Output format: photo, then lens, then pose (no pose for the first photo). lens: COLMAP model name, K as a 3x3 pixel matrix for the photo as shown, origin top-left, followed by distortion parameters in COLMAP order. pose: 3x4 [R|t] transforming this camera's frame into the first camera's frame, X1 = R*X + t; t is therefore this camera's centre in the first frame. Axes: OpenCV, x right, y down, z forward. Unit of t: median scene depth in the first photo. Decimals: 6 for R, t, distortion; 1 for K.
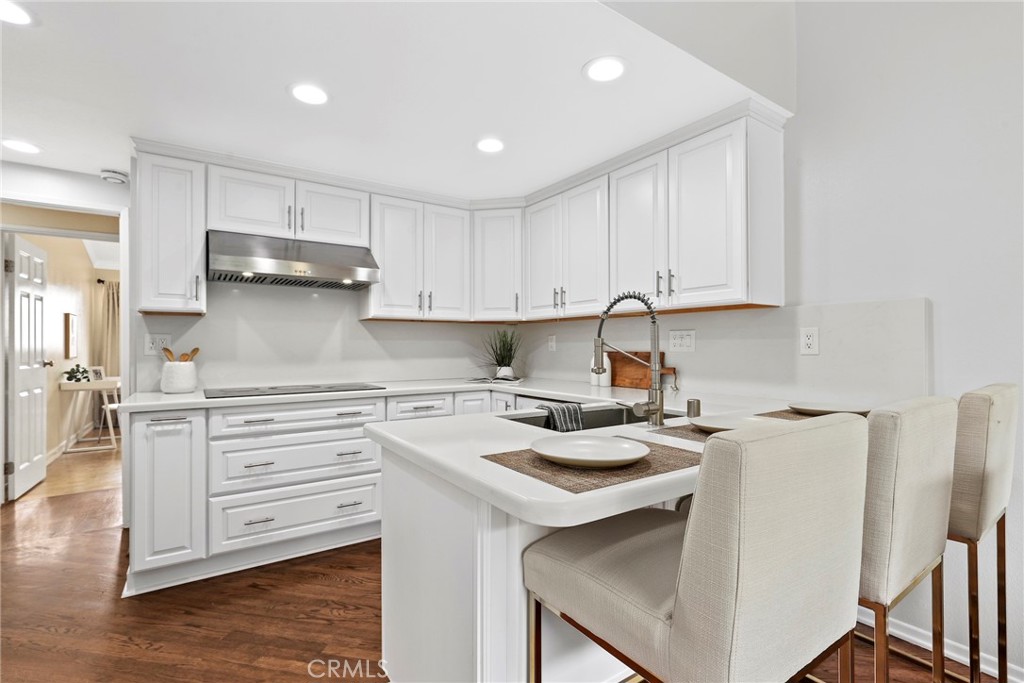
lens RADIAL K [[471.6, 0, 508.4], [0, 471.6, 342.5], [0, 0, 1]] dist [0.008511, 0.000902]
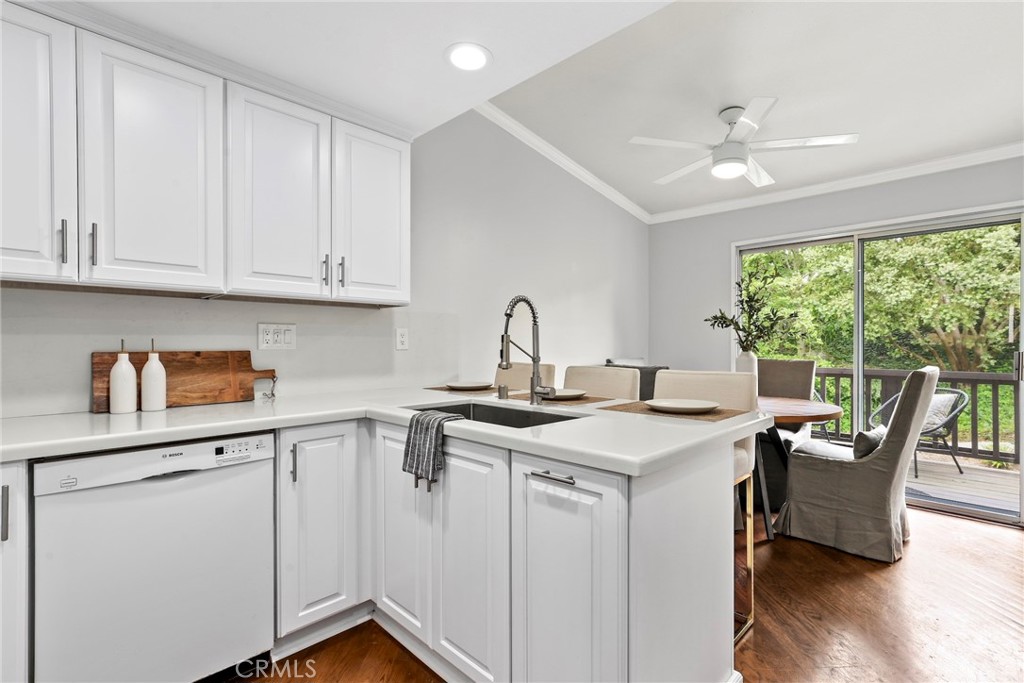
lens RADIAL K [[471.6, 0, 510.6], [0, 471.6, 343.6], [0, 0, 1]] dist [0.008511, 0.000902]
pose [[-0.179816, 0.000608, 0.983700, -0.489347], [-0.005702, 0.999982, -0.001660, 0.007405], [-0.983684, -0.005908, -0.179810, 0.700093]]
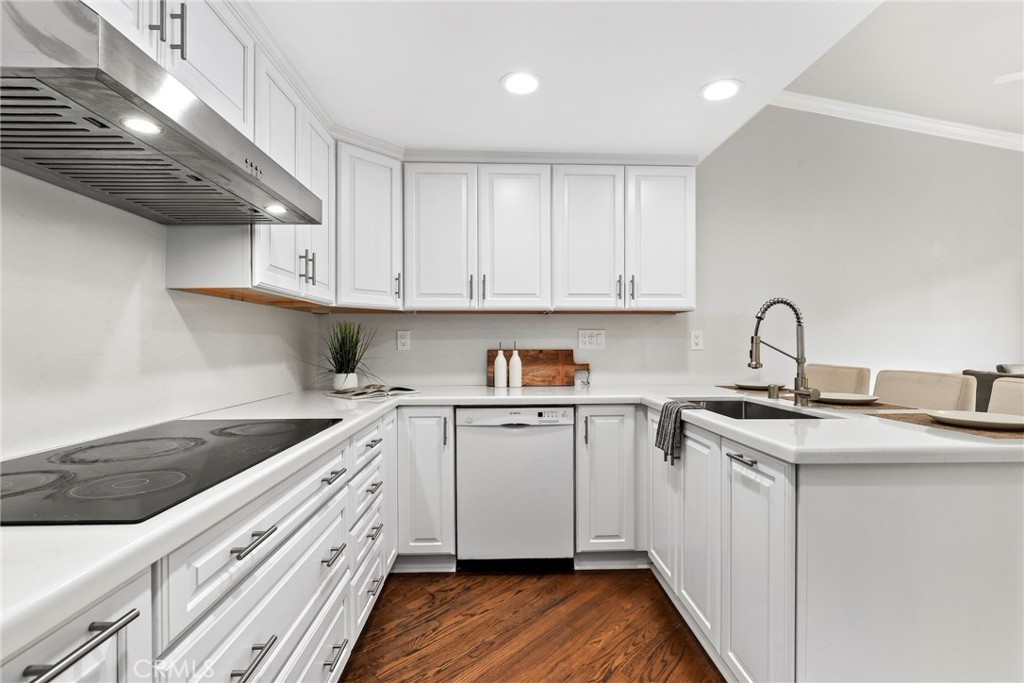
lens RADIAL K [[471.6, 0, 515.7], [0, 471.6, 342.2], [0, 0, 1]] dist [0.008511, 0.000902]
pose [[0.530374, 0.004335, 0.847753, -0.619822], [-0.005158, 0.999985, -0.001886, 0.006024], [-0.847748, -0.003373, 0.530388, 0.530042]]
